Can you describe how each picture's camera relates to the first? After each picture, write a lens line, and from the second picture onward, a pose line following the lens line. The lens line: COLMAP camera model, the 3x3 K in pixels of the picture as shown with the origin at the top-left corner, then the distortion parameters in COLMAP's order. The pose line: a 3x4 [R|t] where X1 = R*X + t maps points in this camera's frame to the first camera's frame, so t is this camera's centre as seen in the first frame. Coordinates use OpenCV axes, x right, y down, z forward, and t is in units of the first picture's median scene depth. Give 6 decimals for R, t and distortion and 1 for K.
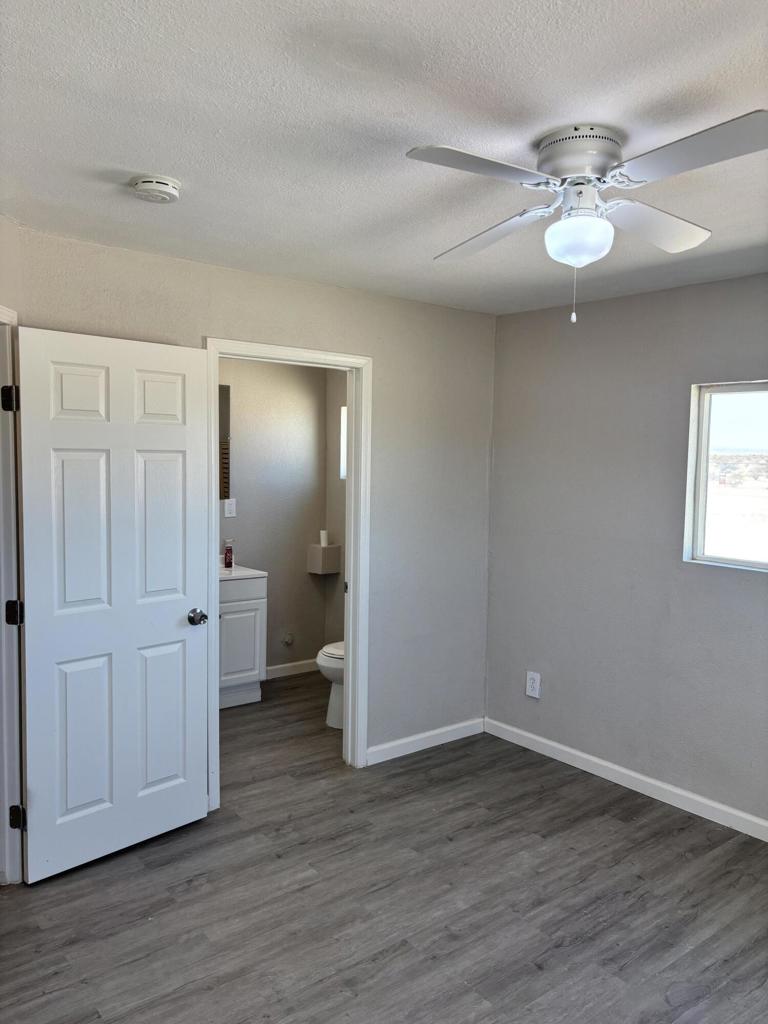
lens RADIAL K [[770.4, 0, 383.3], [0, 770.4, 508.5], [0, 0, 1]] dist [0.036975, -0.047661]
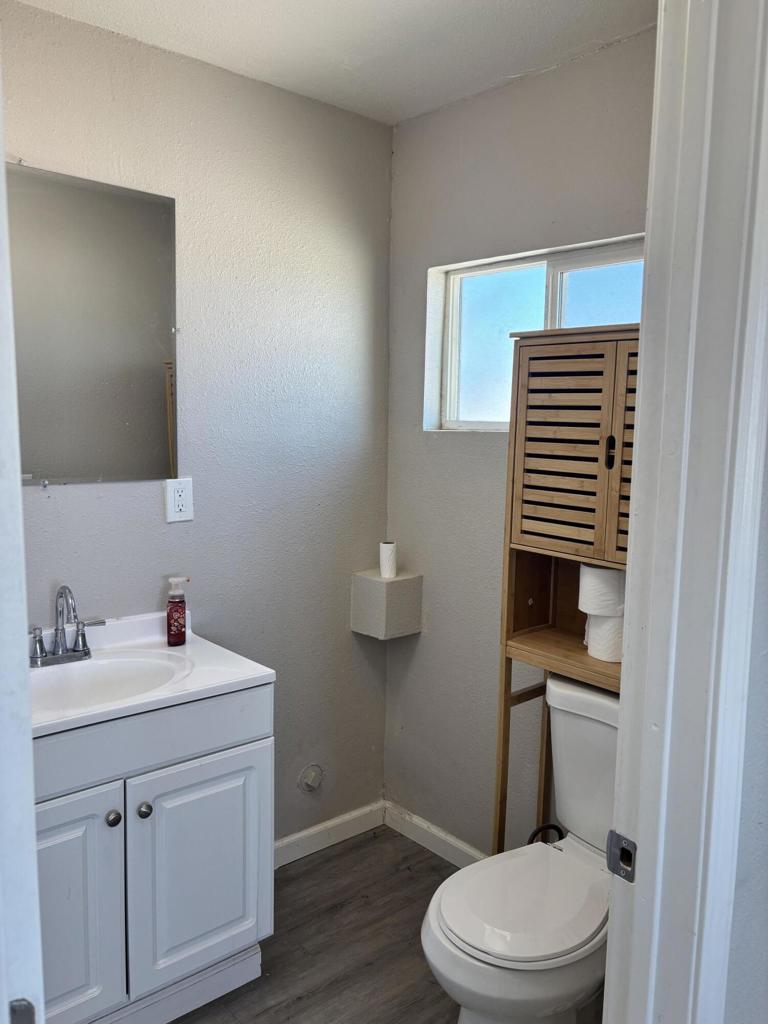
lens RADIAL K [[770.4, 0, 383.6], [0, 770.4, 517.3], [0, 0, 1]] dist [0.036975, -0.047661]
pose [[0.999144, 0.001002, 0.041363, -0.105801], [-0.003865, 0.997596, 0.069191, -0.020474], [-0.041194, -0.069292, 0.996746, 0.580559]]
